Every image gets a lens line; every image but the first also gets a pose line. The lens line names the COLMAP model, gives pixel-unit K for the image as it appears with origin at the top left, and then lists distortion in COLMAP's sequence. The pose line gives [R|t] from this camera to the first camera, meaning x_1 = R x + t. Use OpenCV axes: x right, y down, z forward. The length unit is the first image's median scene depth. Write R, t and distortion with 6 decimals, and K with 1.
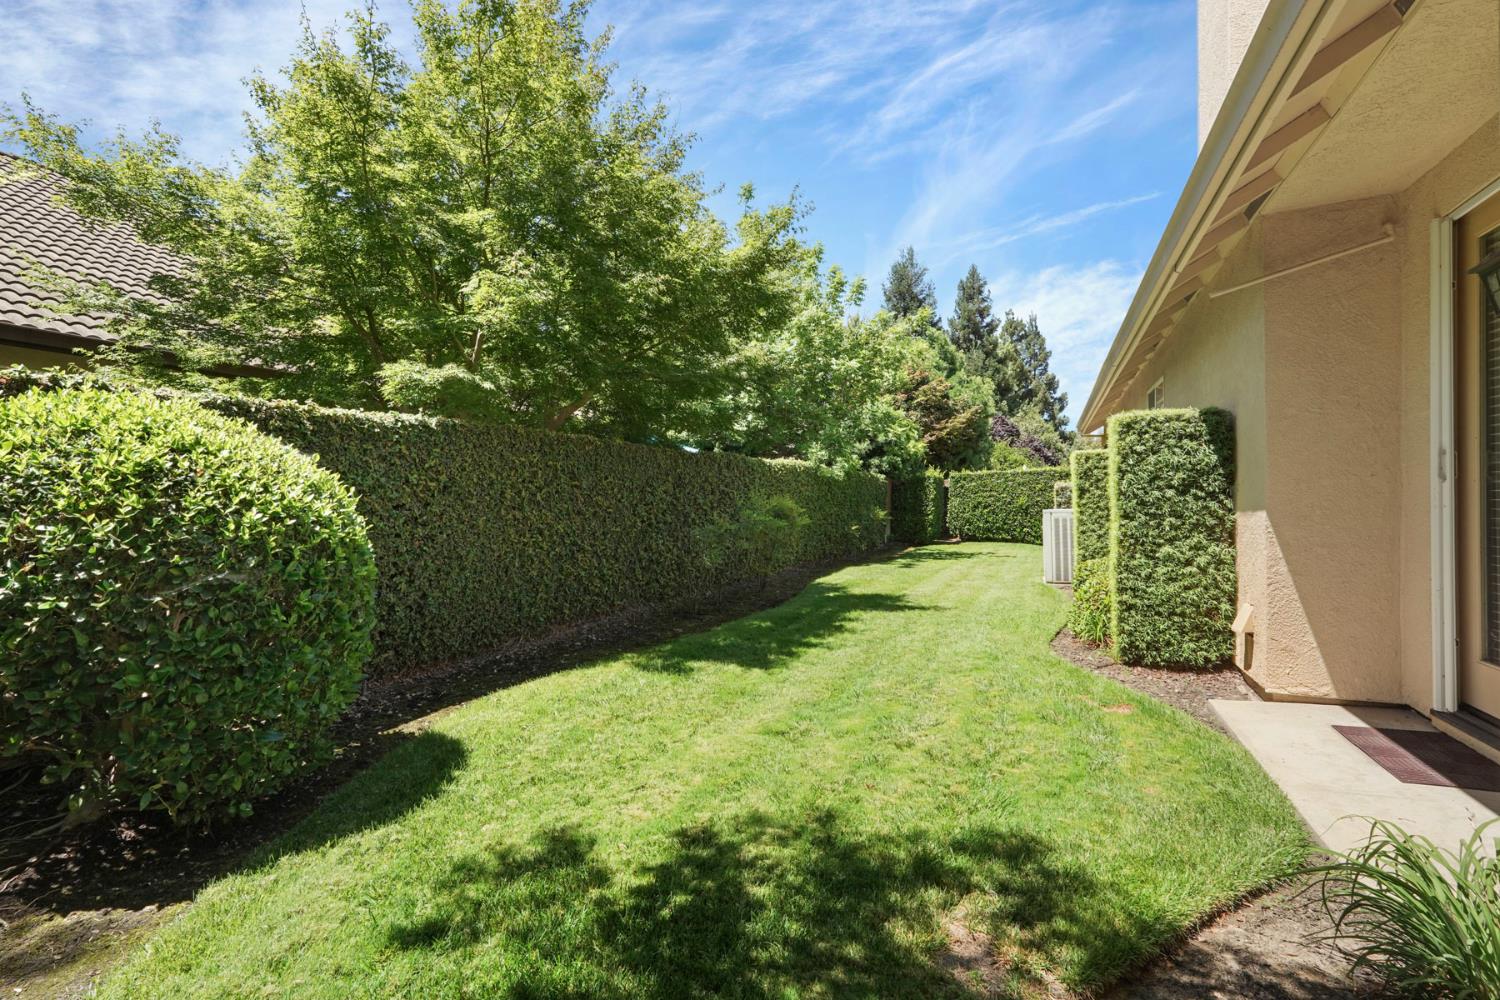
lens RADIAL K [[666.8, 0, 748.6], [0, 666.8, 500.3], [0, 0, 1]] dist [-0.018062, 0.010617]
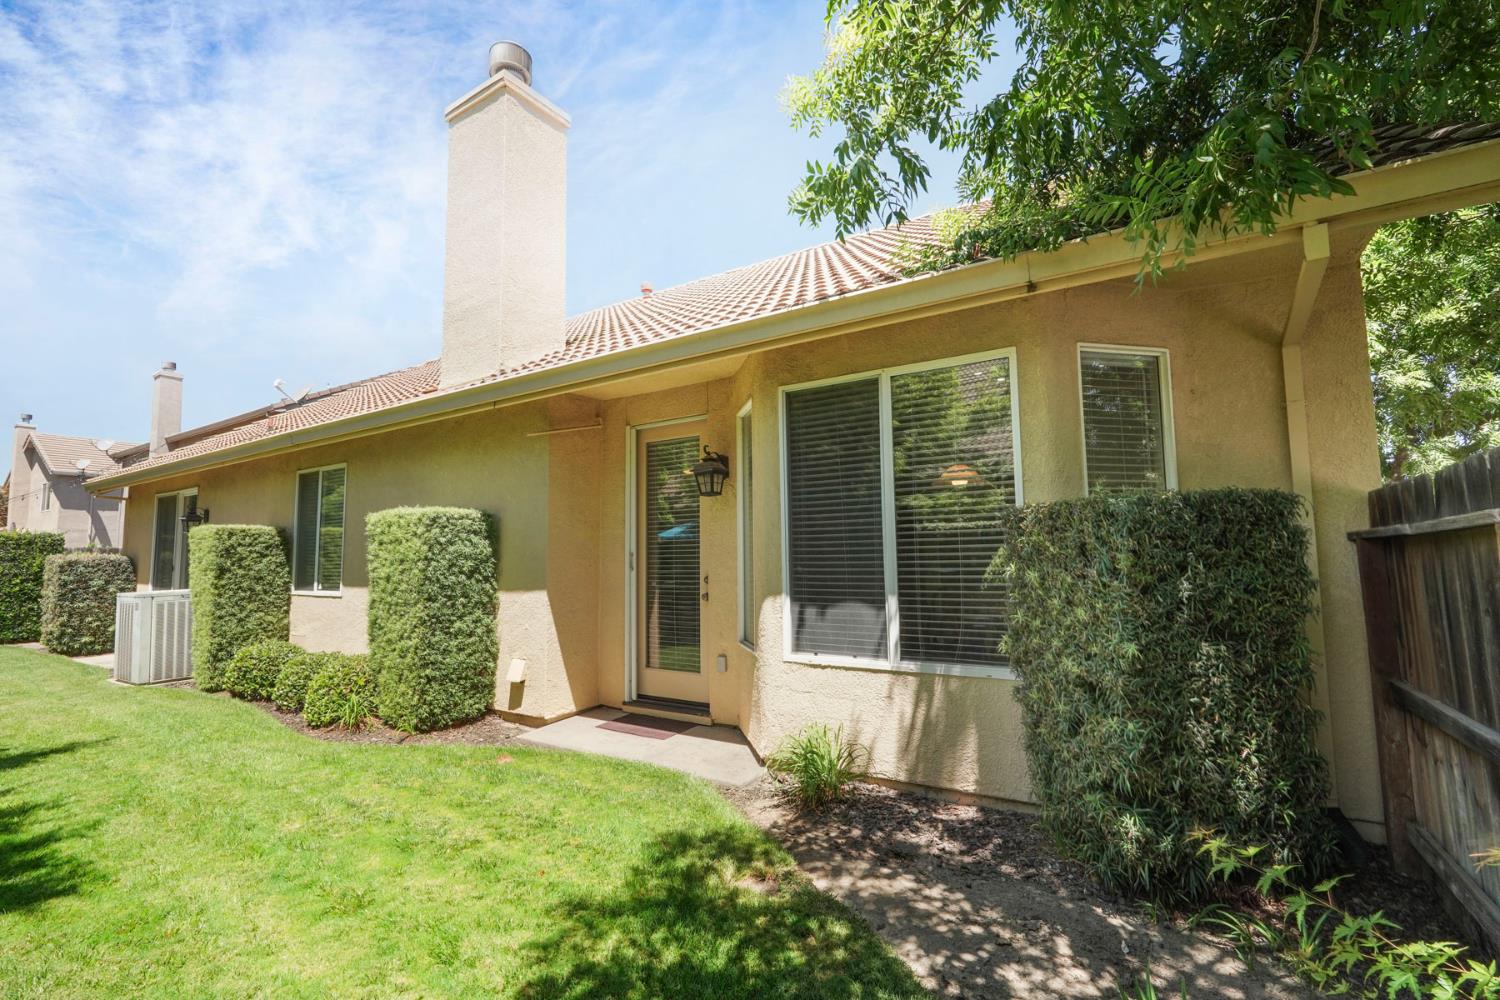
lens RADIAL K [[666.8, 0, 748.6], [0, 666.8, 500.3], [0, 0, 1]] dist [-0.018062, 0.010617]
pose [[0.142119, 0.089787, 0.985769, -0.518554], [0.008752, 0.995725, -0.091956, -0.036584], [-0.989811, 0.021696, 0.140725, 0.309609]]
